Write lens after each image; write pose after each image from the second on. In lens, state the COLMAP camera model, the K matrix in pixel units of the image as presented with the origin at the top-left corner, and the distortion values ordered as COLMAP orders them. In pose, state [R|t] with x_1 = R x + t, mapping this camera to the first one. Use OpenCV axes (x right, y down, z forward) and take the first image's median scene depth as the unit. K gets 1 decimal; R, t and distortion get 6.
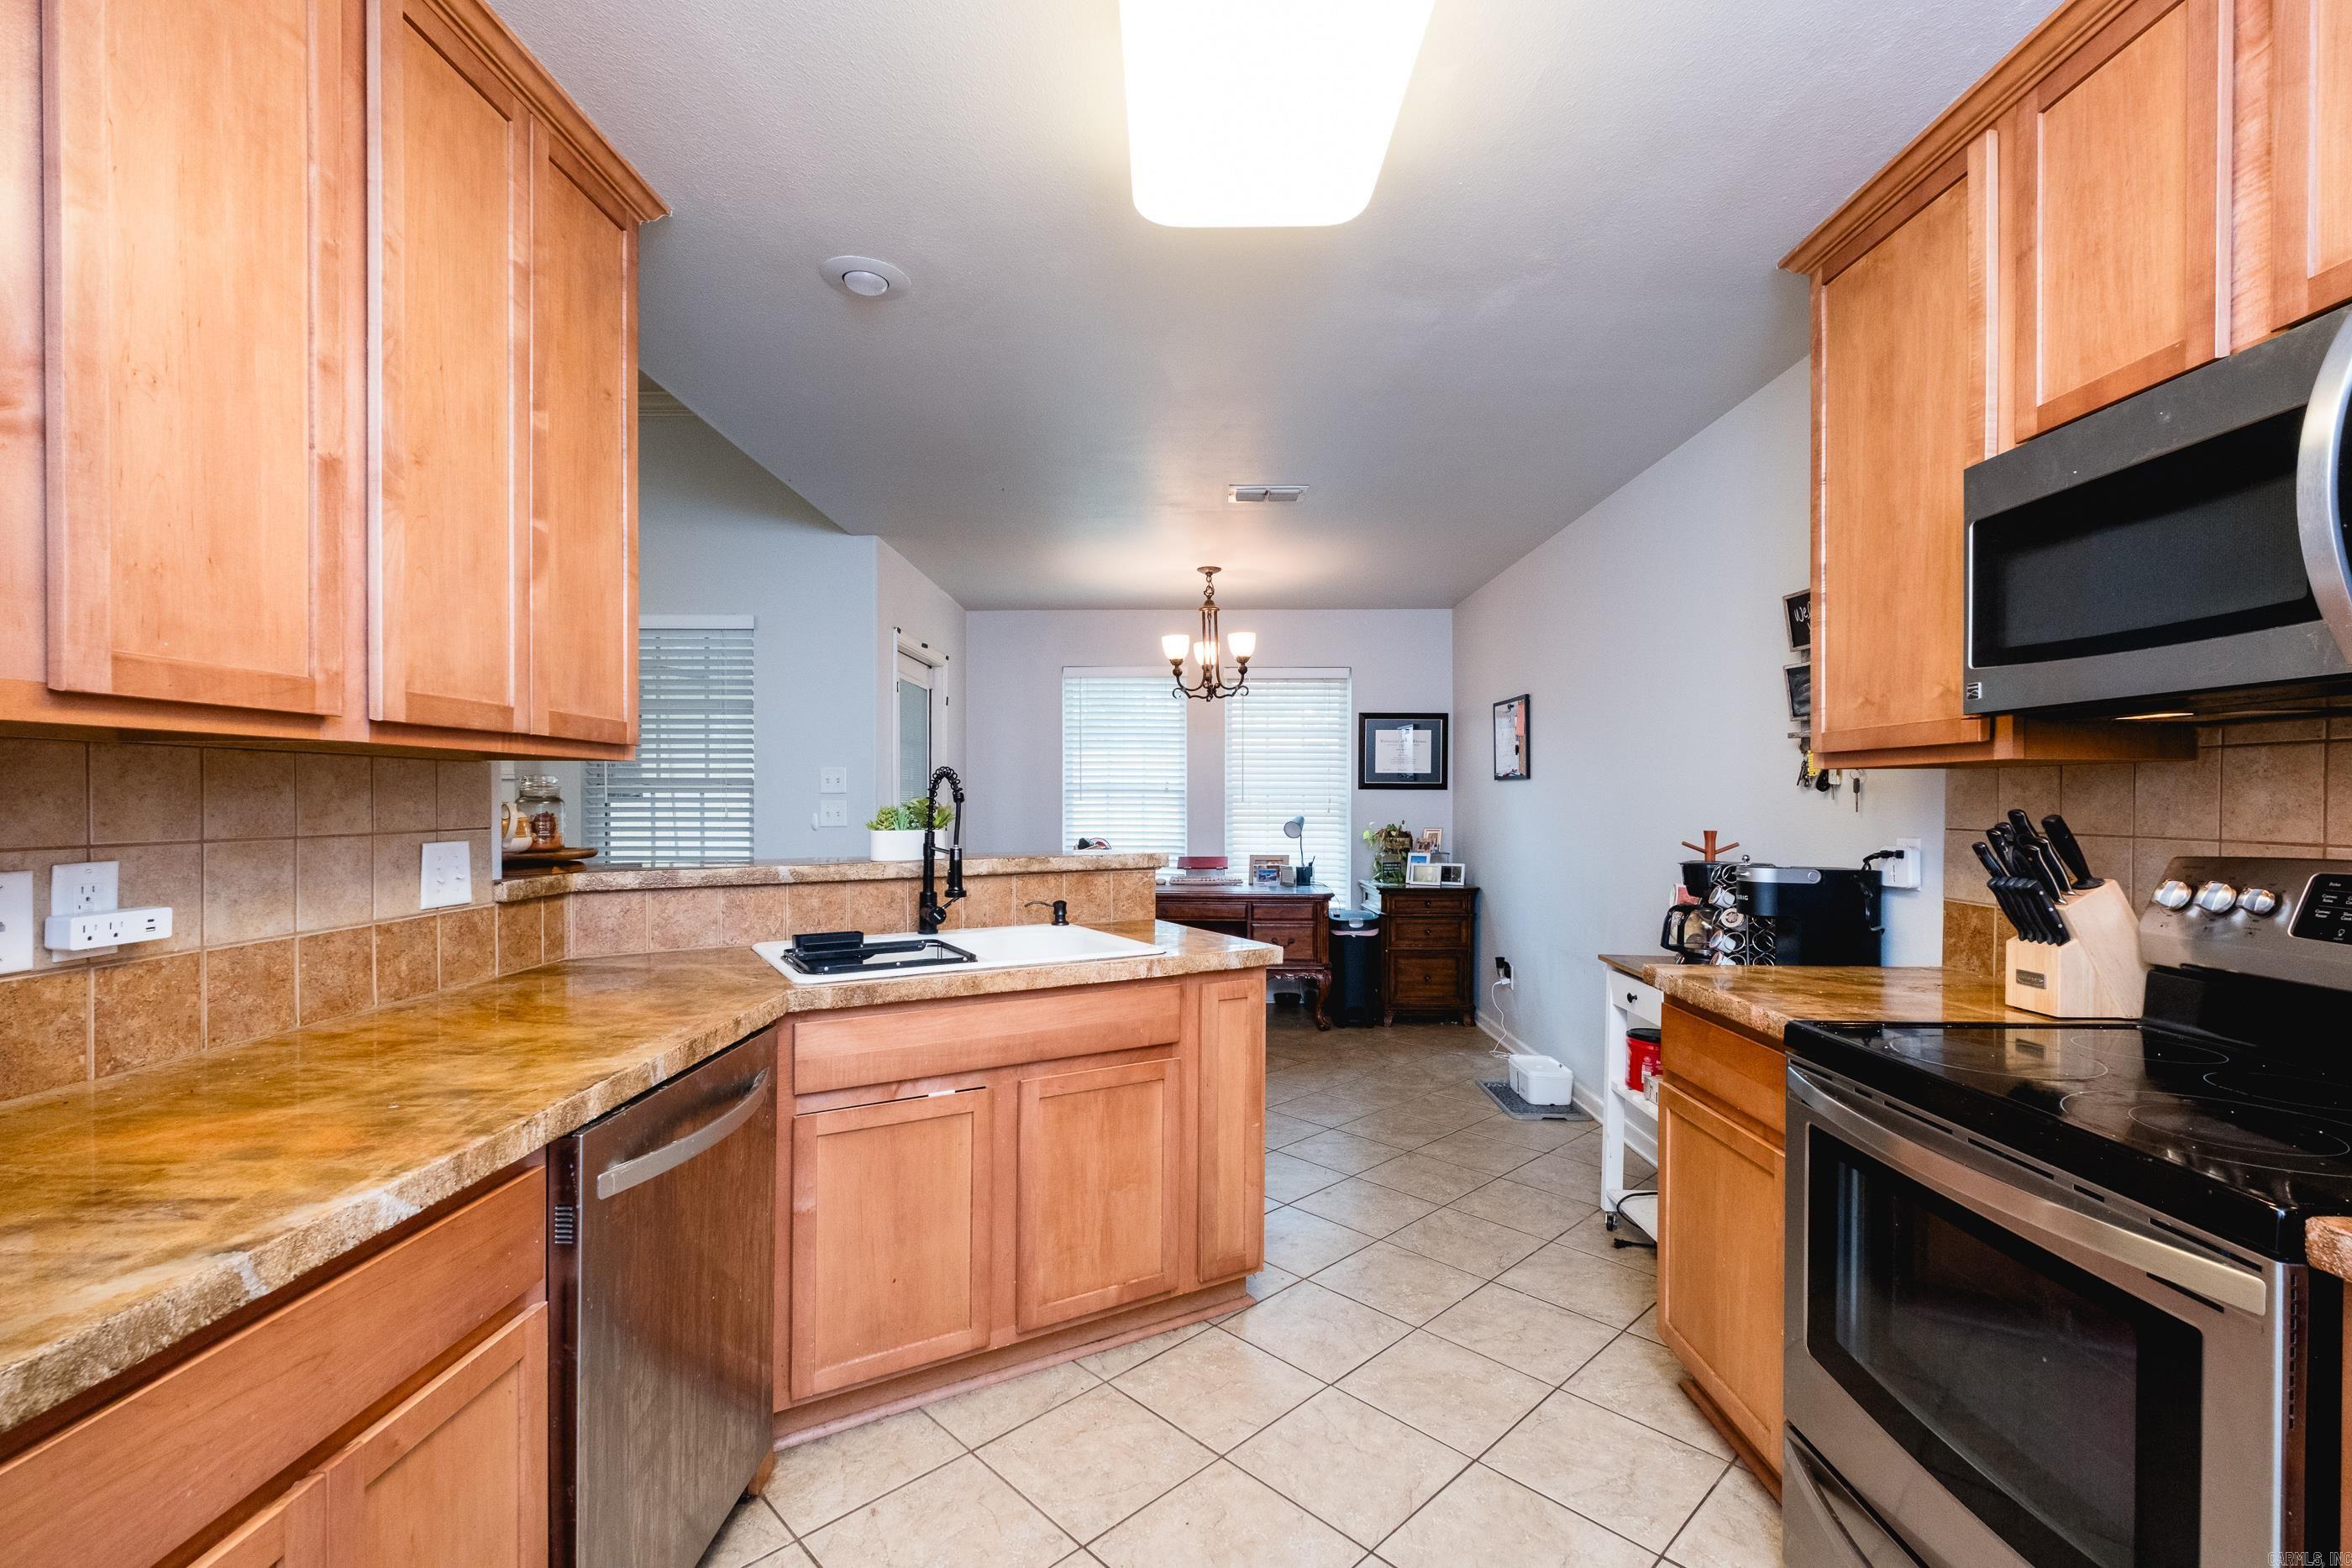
lens RADIAL K [[1010.2, 0, 1185.4], [0, 1010.2, 814.6], [0, 0, 1]] dist [0.001679, -0.000043]
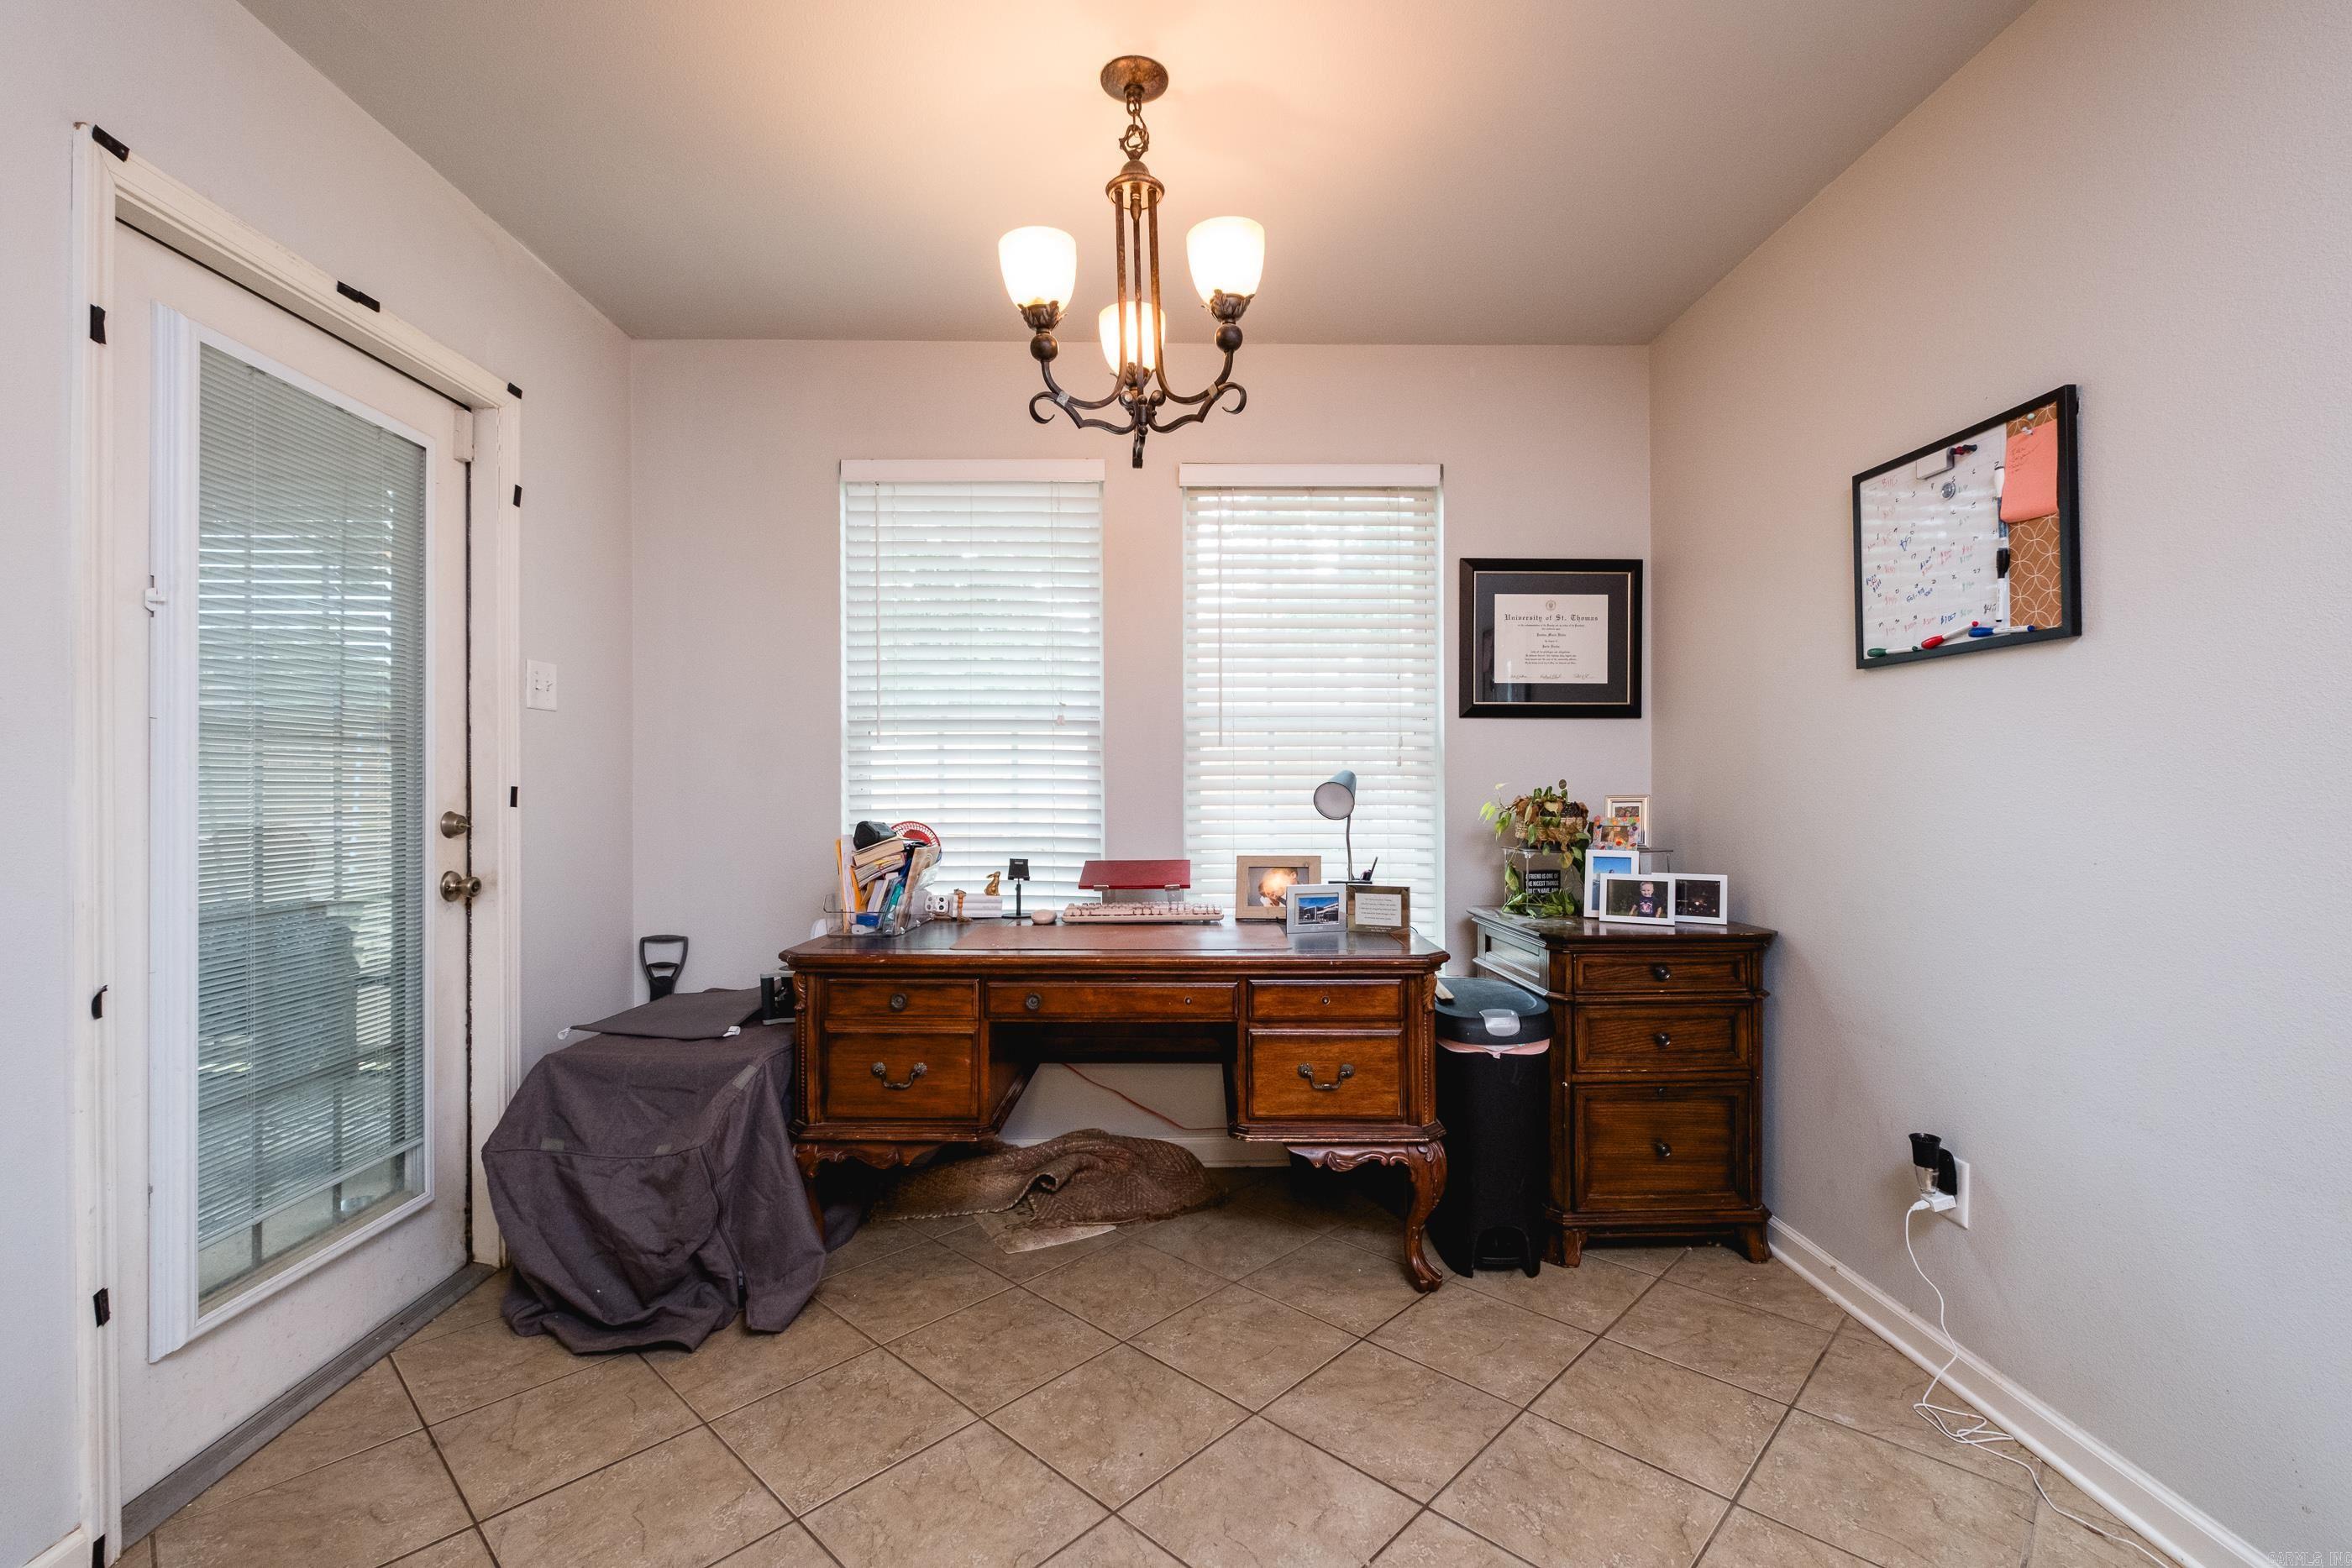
lens RADIAL K [[1019.7, 0, 1219.7], [0, 1019.7, 784.7], [0, 0, 1]] dist [-0.000687, -0.000306]
pose [[0.997590, -0.003279, 0.069306, 0.024832], [0.004342, 0.999875, -0.015186, 0.014949], [-0.069247, 0.015451, 0.997480, 0.566620]]
